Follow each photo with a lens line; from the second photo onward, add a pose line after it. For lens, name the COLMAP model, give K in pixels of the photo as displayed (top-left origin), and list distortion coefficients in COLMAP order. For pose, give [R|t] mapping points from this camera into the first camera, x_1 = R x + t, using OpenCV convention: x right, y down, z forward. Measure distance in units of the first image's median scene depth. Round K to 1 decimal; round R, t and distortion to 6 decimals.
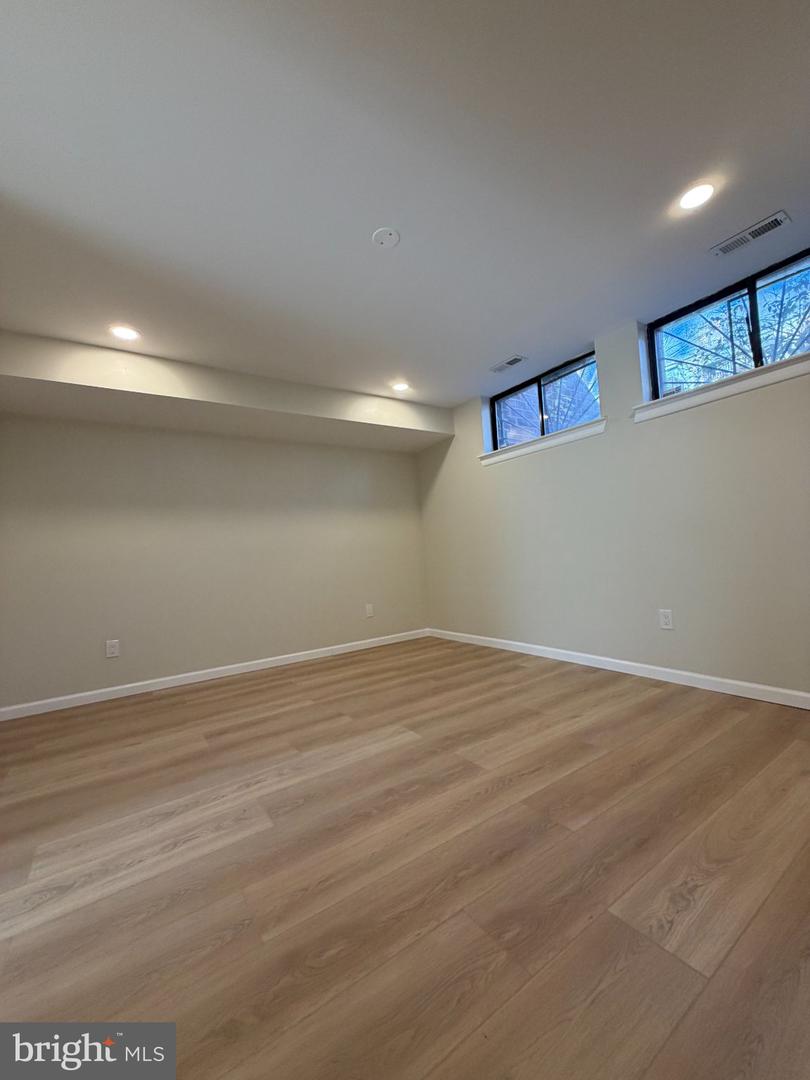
lens RADIAL K [[428.8, 0, 406.2], [0, 428.8, 537.0], [0, 0, 1]] dist [-0.000824, 0.000583]
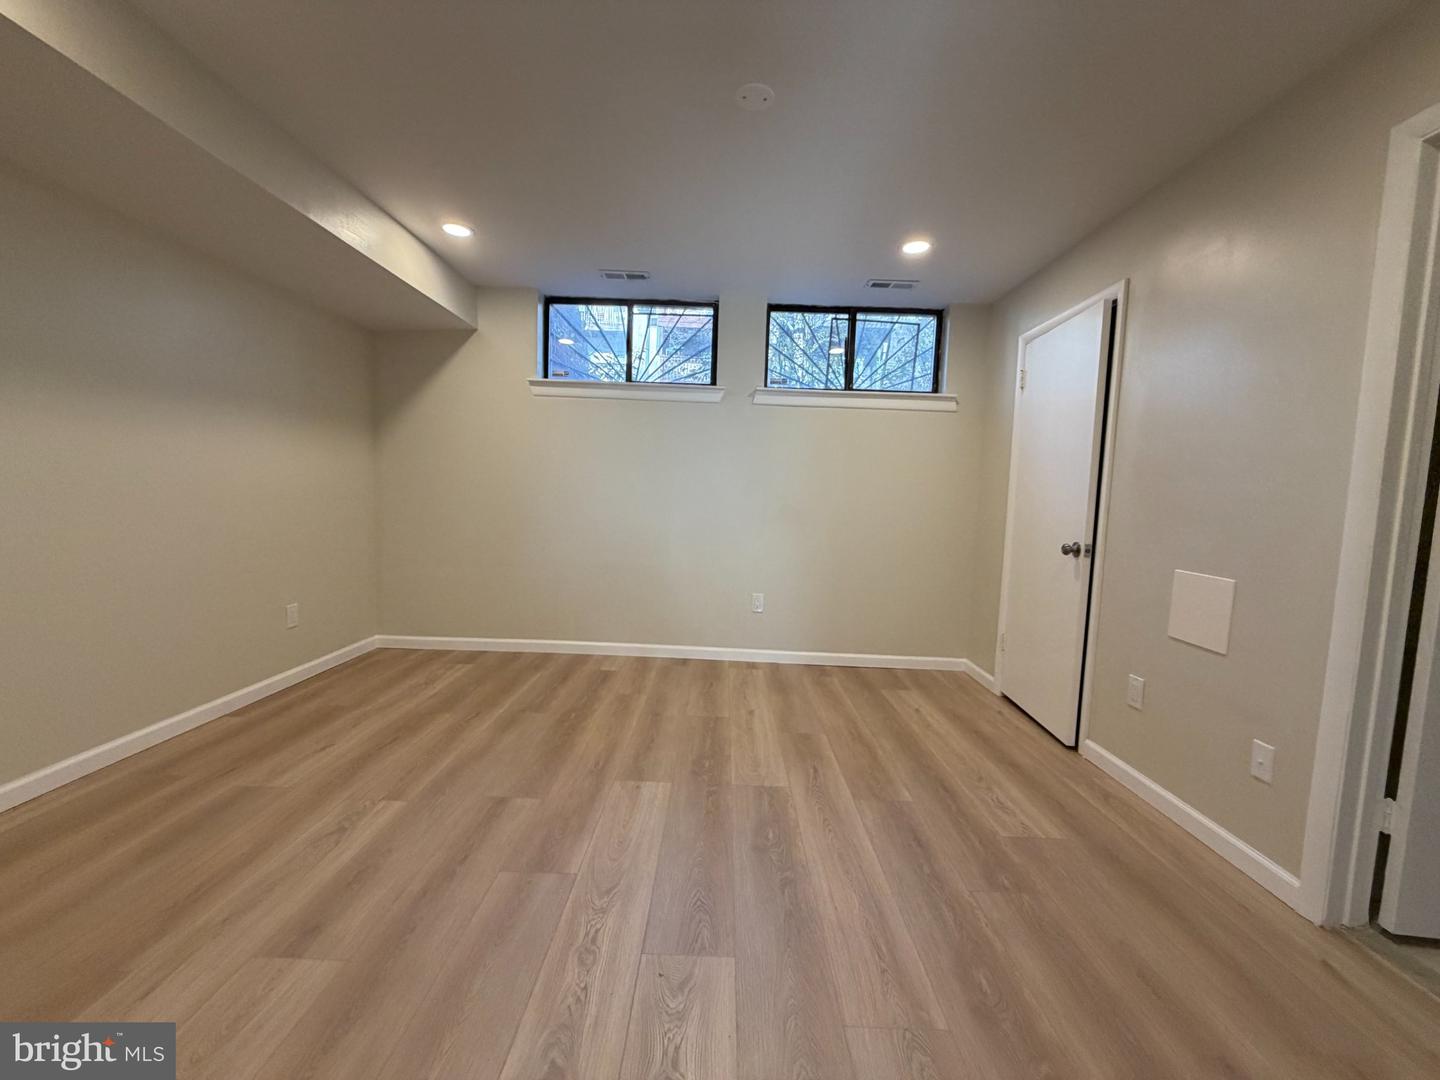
lens RADIAL K [[571.7, 0, 720.8], [0, 571.7, 536.2], [0, 0, 1]] dist [-0.000824, 0.000583]
pose [[0.565727, 0.029642, 0.824060, -0.652051], [-0.110895, 0.993010, 0.040412, -0.014939], [-0.817102, -0.114246, 0.565060, 0.348035]]
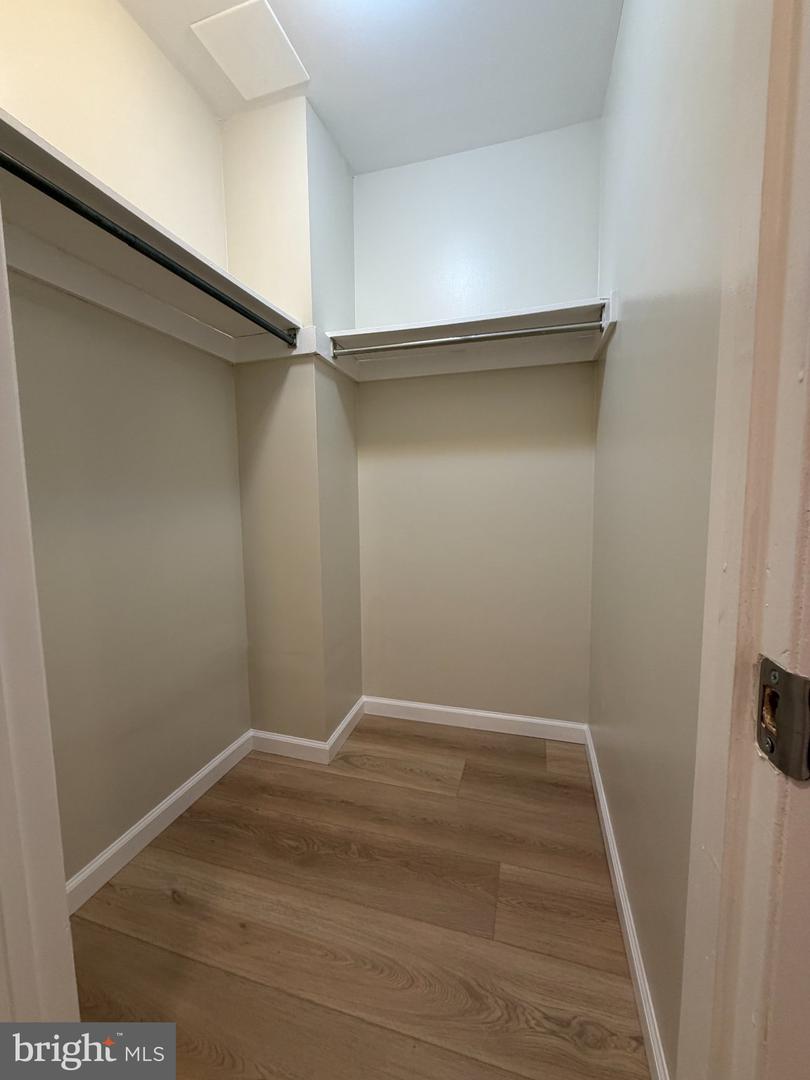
lens RADIAL K [[428.8, 0, 406.1], [0, 428.8, 550.6], [0, 0, 1]] dist [-0.000824, 0.000583]
pose [[-0.635514, -0.024886, 0.771688, -0.418407], [0.033705, 0.997633, 0.059930, 0.023841], [-0.771353, 0.064096, -0.633171, 1.007226]]
